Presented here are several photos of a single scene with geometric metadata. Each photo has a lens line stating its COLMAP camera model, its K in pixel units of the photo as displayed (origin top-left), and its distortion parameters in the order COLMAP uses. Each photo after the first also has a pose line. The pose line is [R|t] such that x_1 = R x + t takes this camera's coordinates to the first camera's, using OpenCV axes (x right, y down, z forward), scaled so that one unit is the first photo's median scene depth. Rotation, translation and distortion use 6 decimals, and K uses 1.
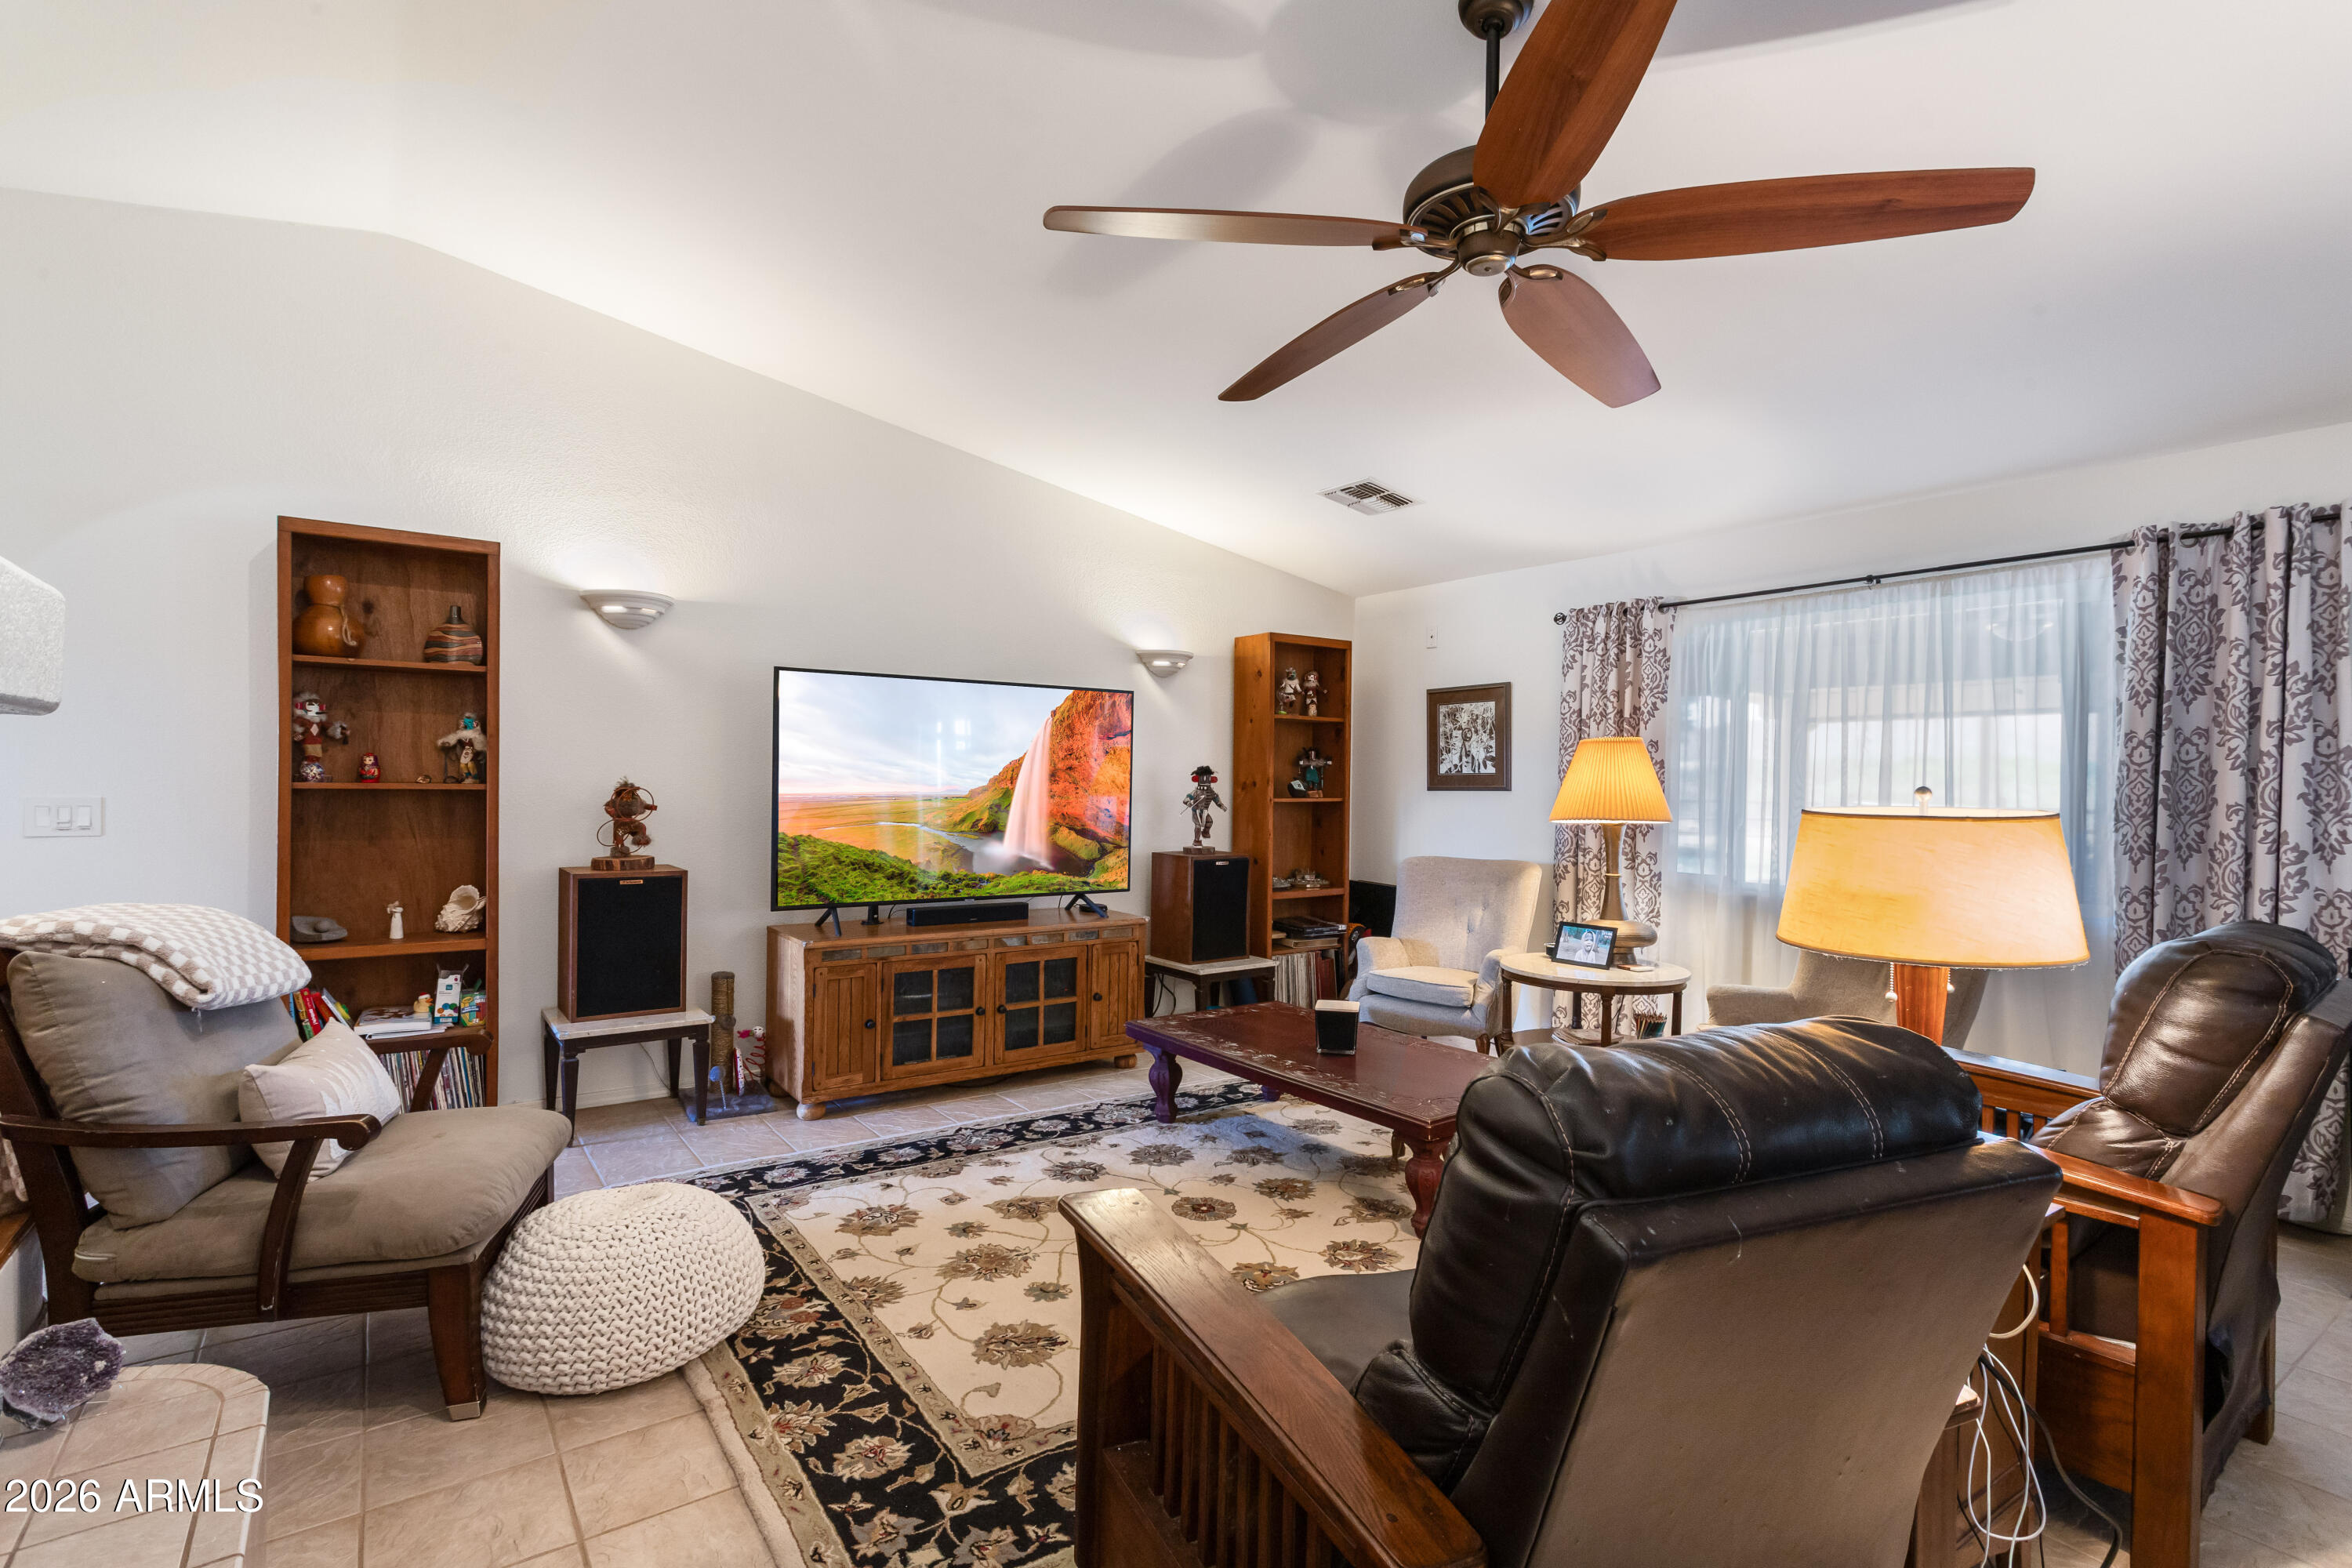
lens RADIAL K [[1149.9, 0, 1174.7], [0, 1149.9, 795.3], [0, 0, 1]] dist [0.004629, -0.000081]
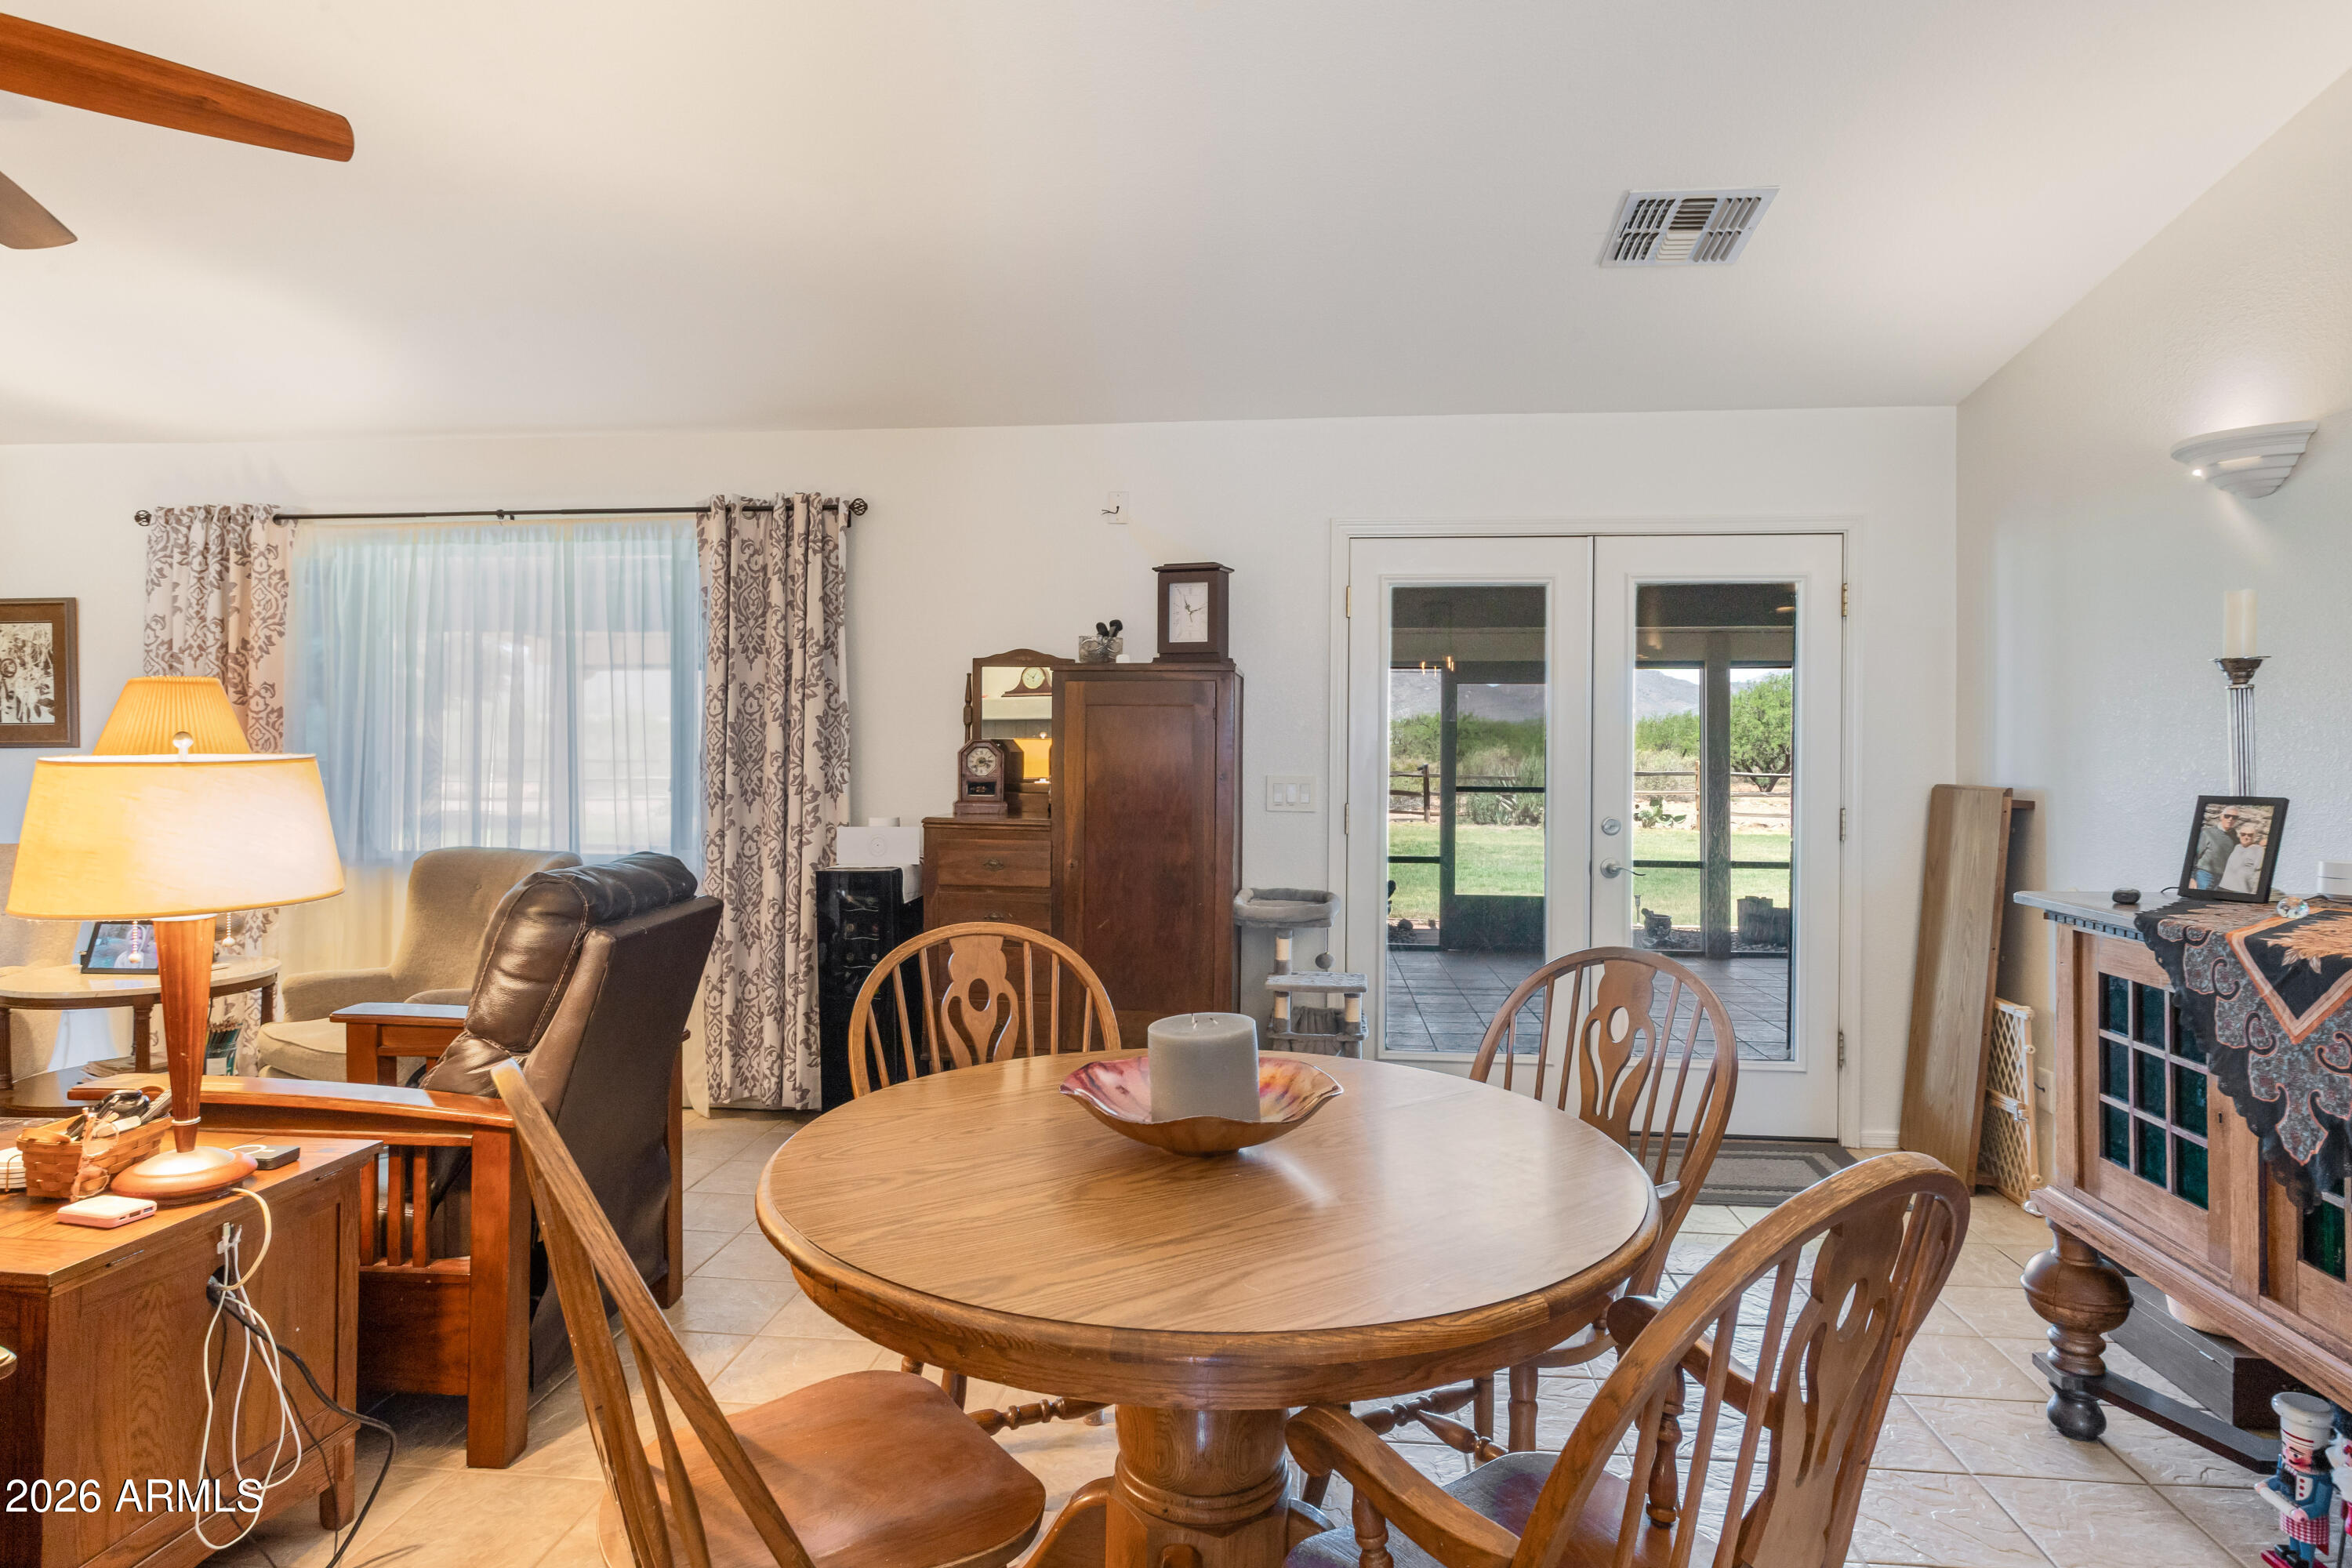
lens RADIAL K [[1367.1, 0, 1175.6], [0, 1367.1, 760.4], [0, 0, 1]] dist [0.001361, -0.000843]
pose [[0.650806, -0.015805, 0.759080, 0.150186], [0.011941, 0.999873, 0.010580, 0.006407], [-0.759150, 0.002178, 0.650912, -0.158050]]
